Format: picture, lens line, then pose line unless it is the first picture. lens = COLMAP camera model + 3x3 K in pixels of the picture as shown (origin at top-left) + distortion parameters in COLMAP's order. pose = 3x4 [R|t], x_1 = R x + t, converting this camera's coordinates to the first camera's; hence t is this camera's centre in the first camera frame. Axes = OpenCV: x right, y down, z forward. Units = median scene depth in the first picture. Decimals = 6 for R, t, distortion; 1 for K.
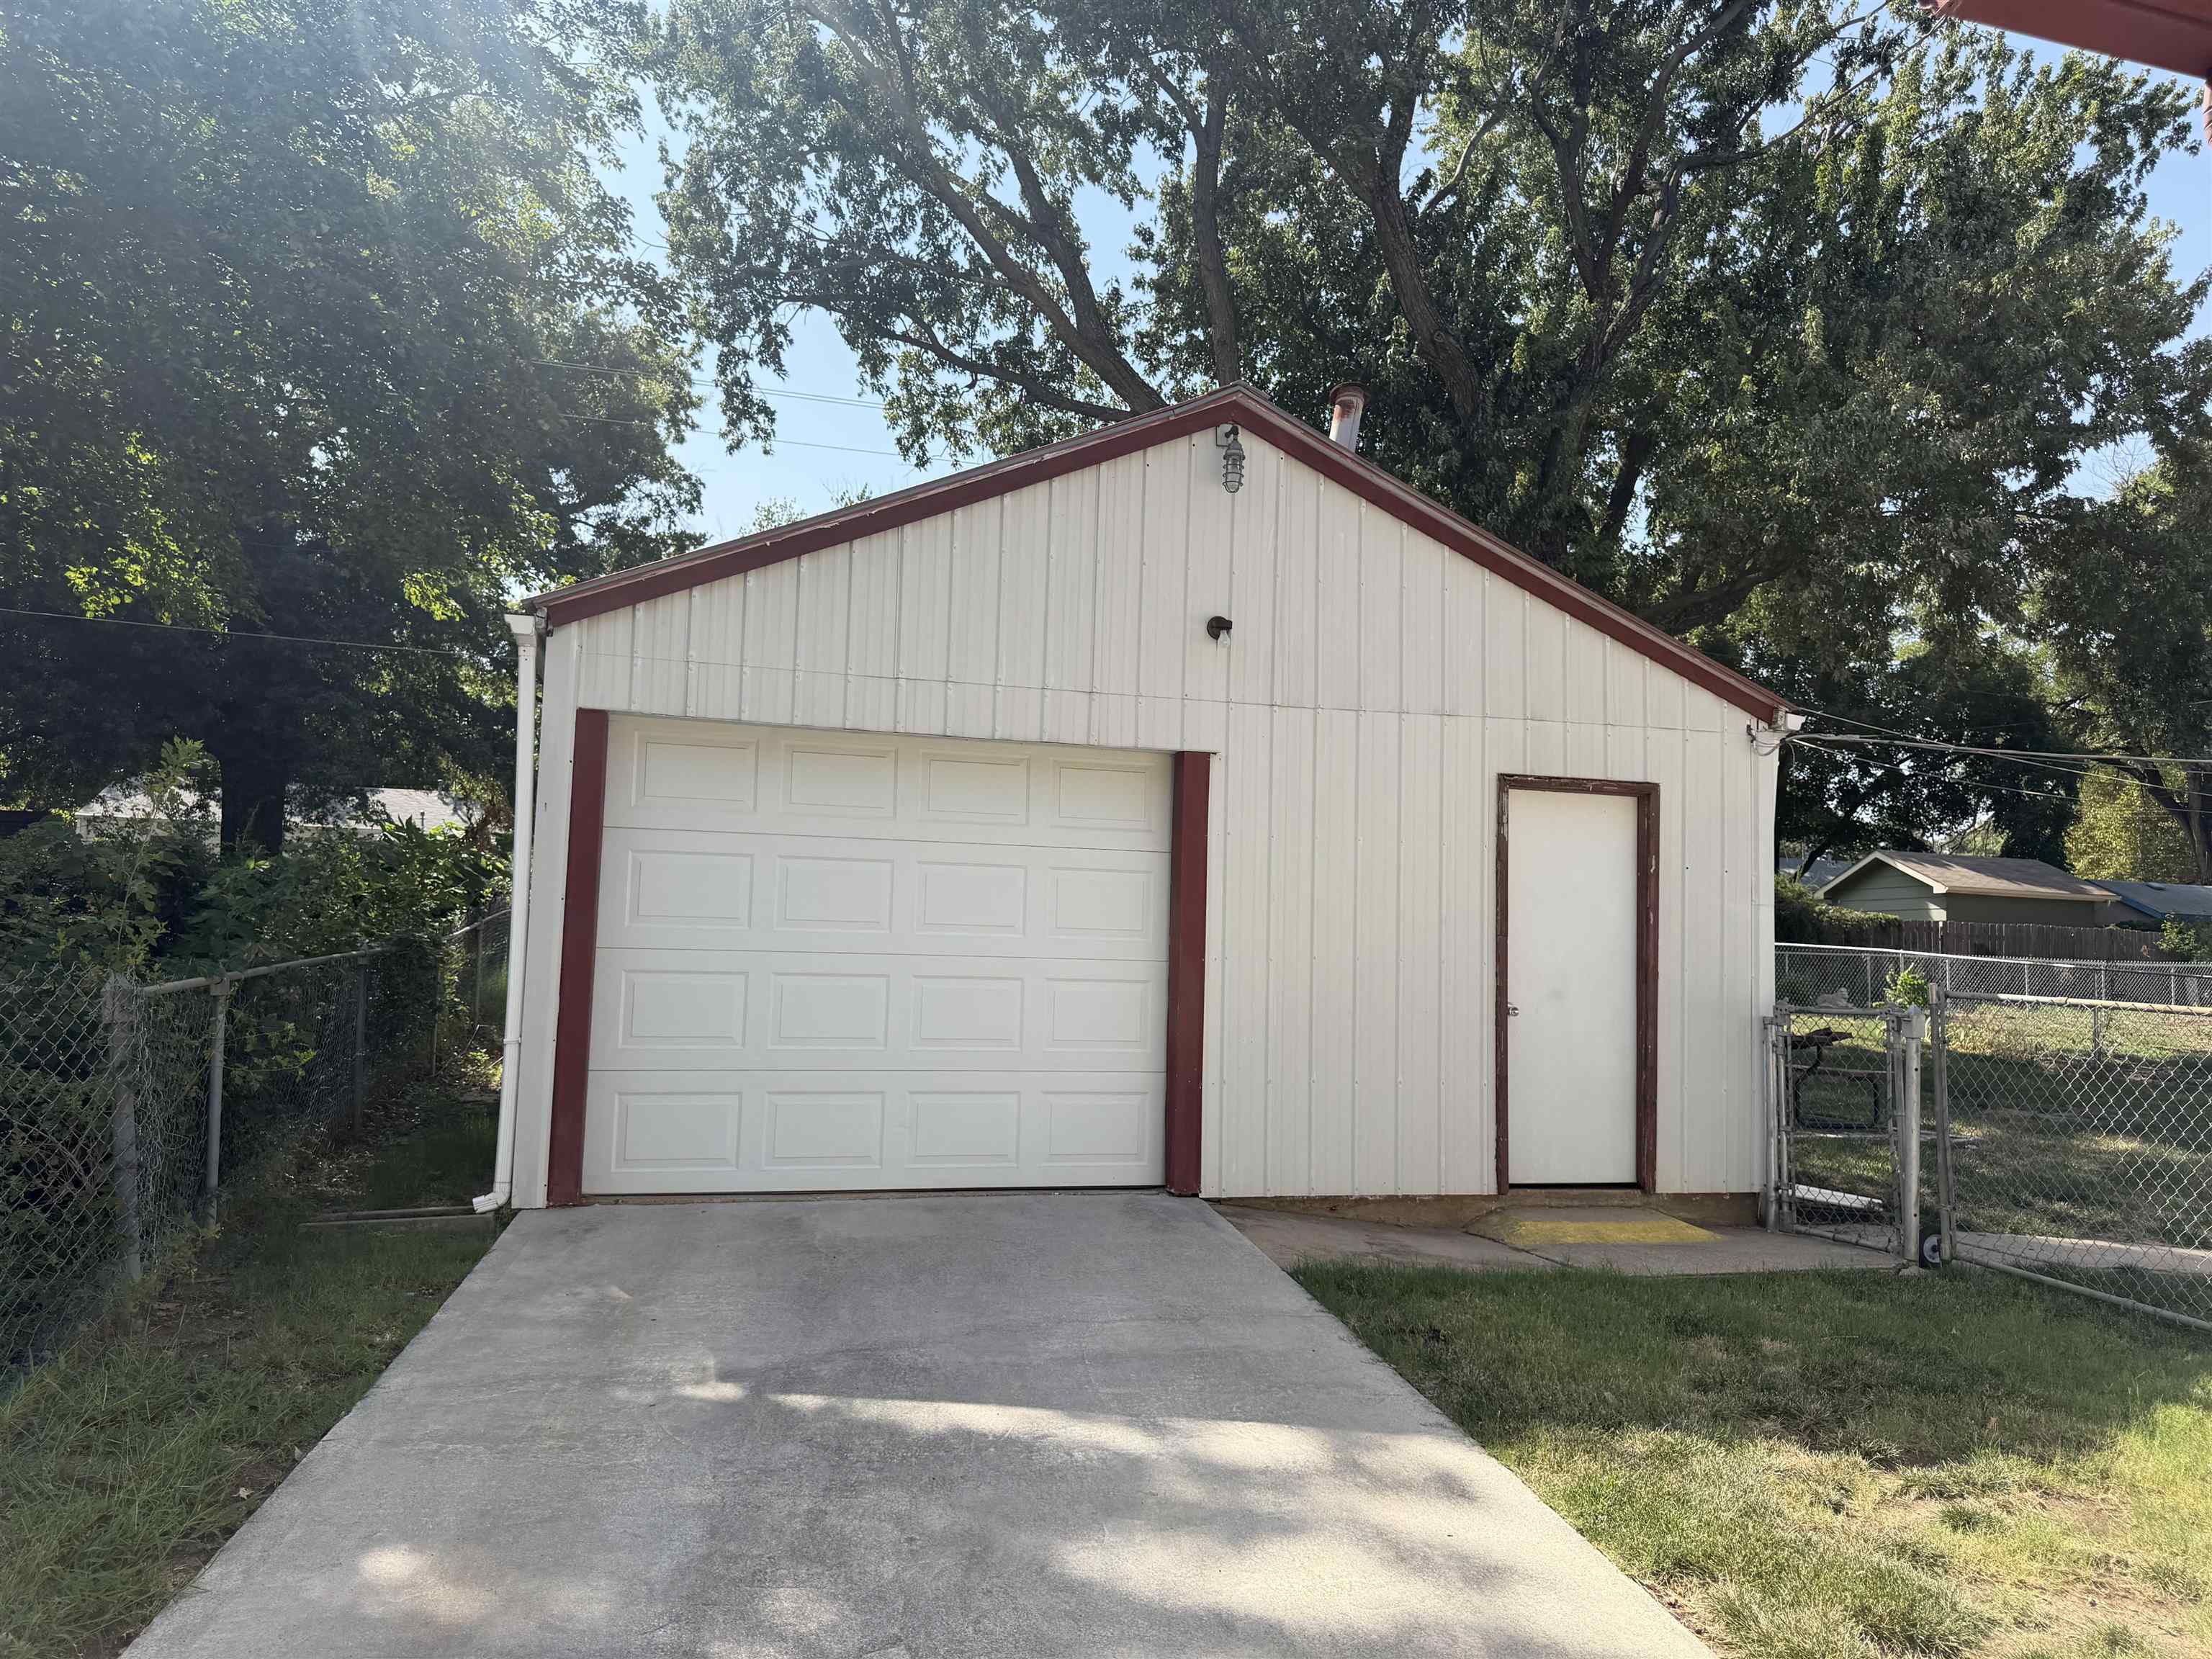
lens RADIAL K [[1592.3, 0, 1106.0], [0, 1592.3, 829.5], [0, 0, 1]] dist [0.069207, -0.056271]
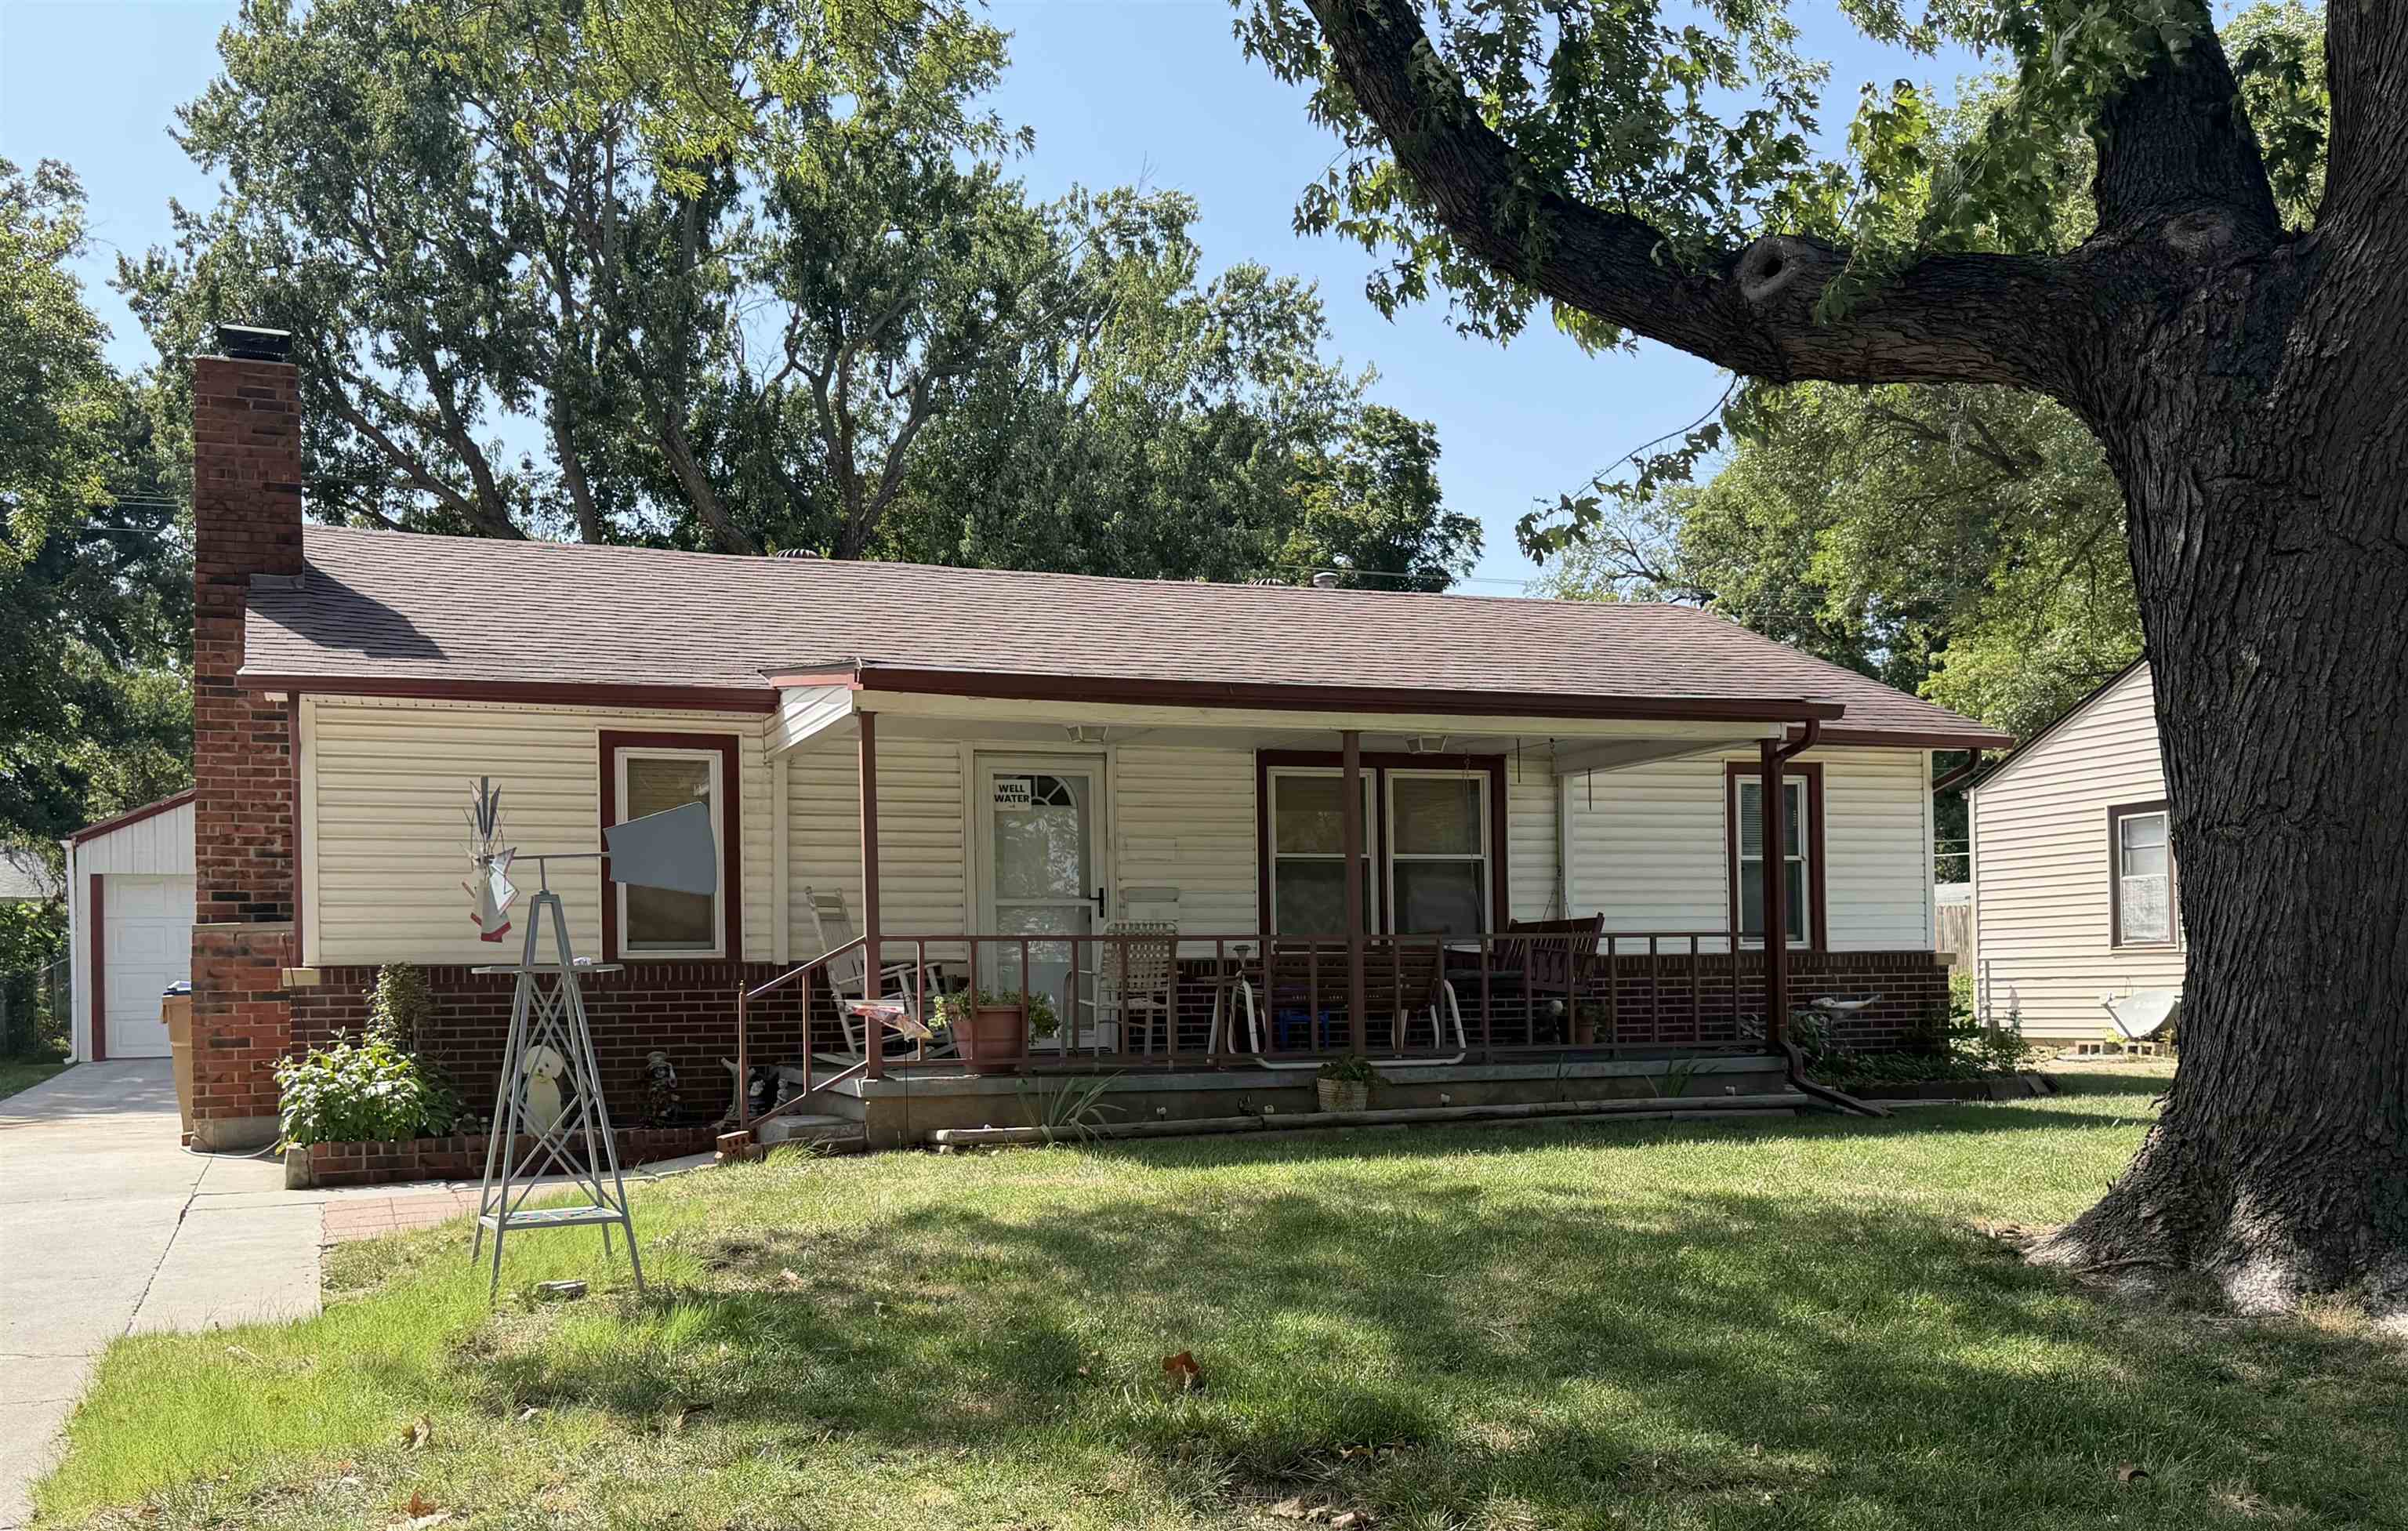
lens RADIAL K [[2294.3, 0, 1204.3], [0, 2294.3, 932.8], [0, 0, 1]] dist [0.012367, 0.000721]
pose [[0.993920, -0.048977, 0.098613, 0.354327], [0.043477, 0.997417, 0.057169, -0.036998], [-0.101158, -0.052534, 0.993482, -0.938953]]
